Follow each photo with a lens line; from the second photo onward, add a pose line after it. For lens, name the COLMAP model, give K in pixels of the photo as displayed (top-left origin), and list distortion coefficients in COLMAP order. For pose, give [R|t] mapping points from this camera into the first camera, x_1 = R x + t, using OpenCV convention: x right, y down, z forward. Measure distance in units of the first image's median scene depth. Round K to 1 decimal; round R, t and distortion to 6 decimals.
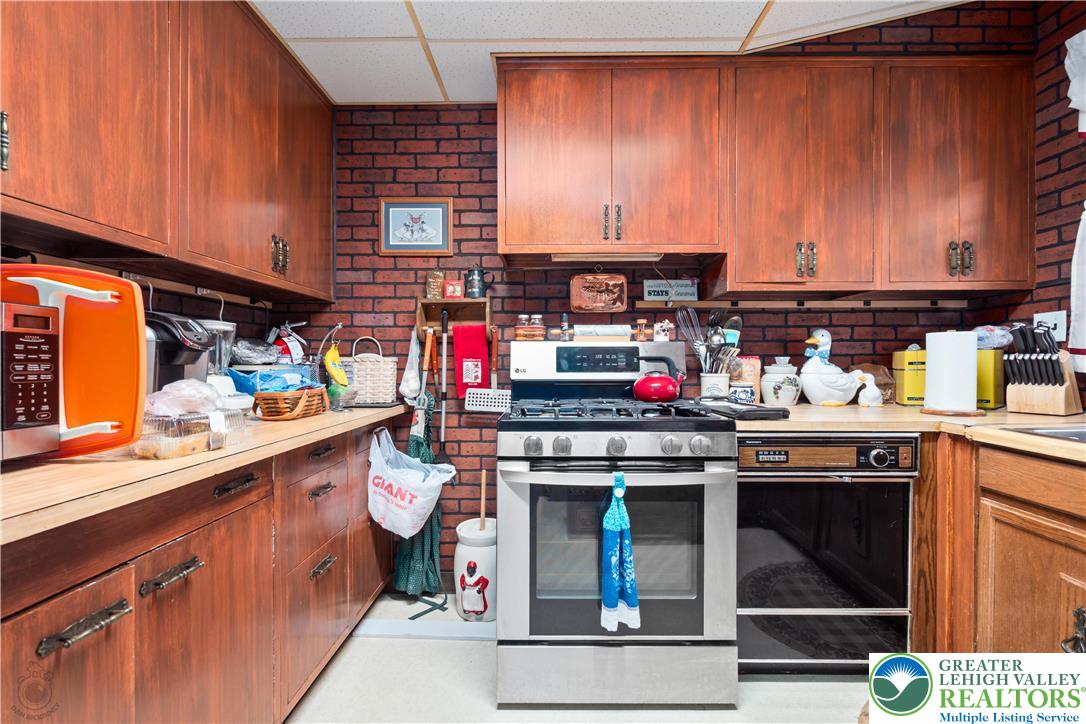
lens RADIAL K [[473.3, 0, 542.6], [0, 473.3, 351.2], [0, 0, 1]] dist [-0.006704, 0.000986]
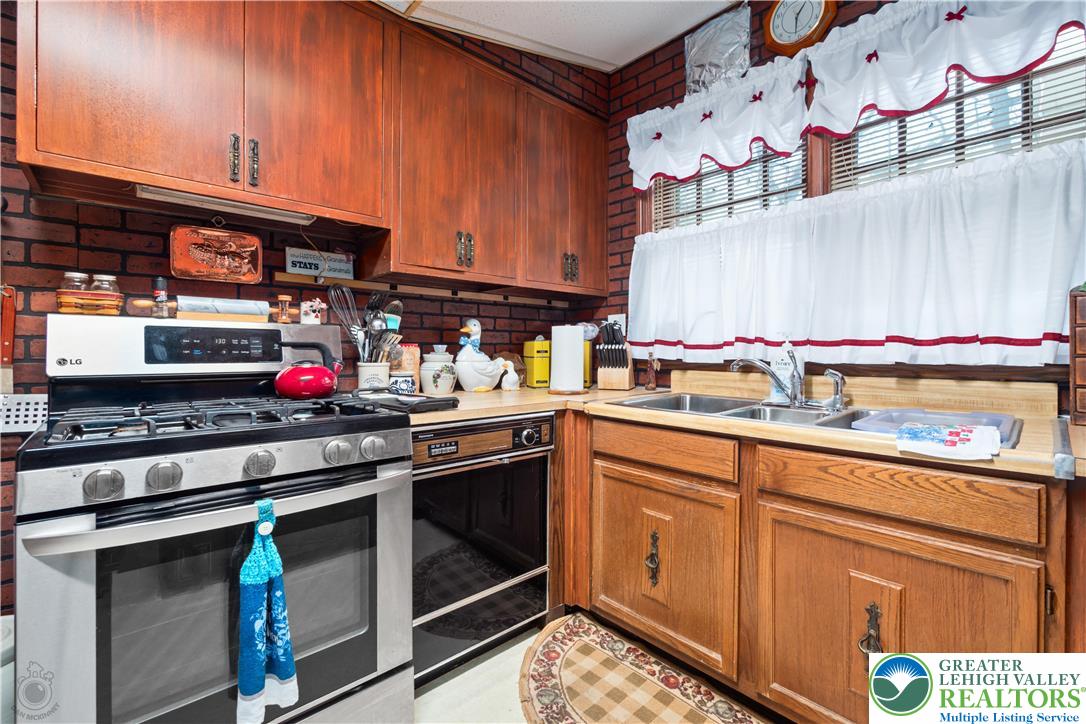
lens RADIAL K [[473.3, 0, 542.6], [0, 473.3, 351.2], [0, 0, 1]] dist [-0.006704, 0.000986]
pose [[0.730021, 0.003068, 0.683418, -0.016519], [-0.019051, 0.999693, 0.015863, 0.005628], [-0.683159, -0.024600, 0.729855, 0.134992]]
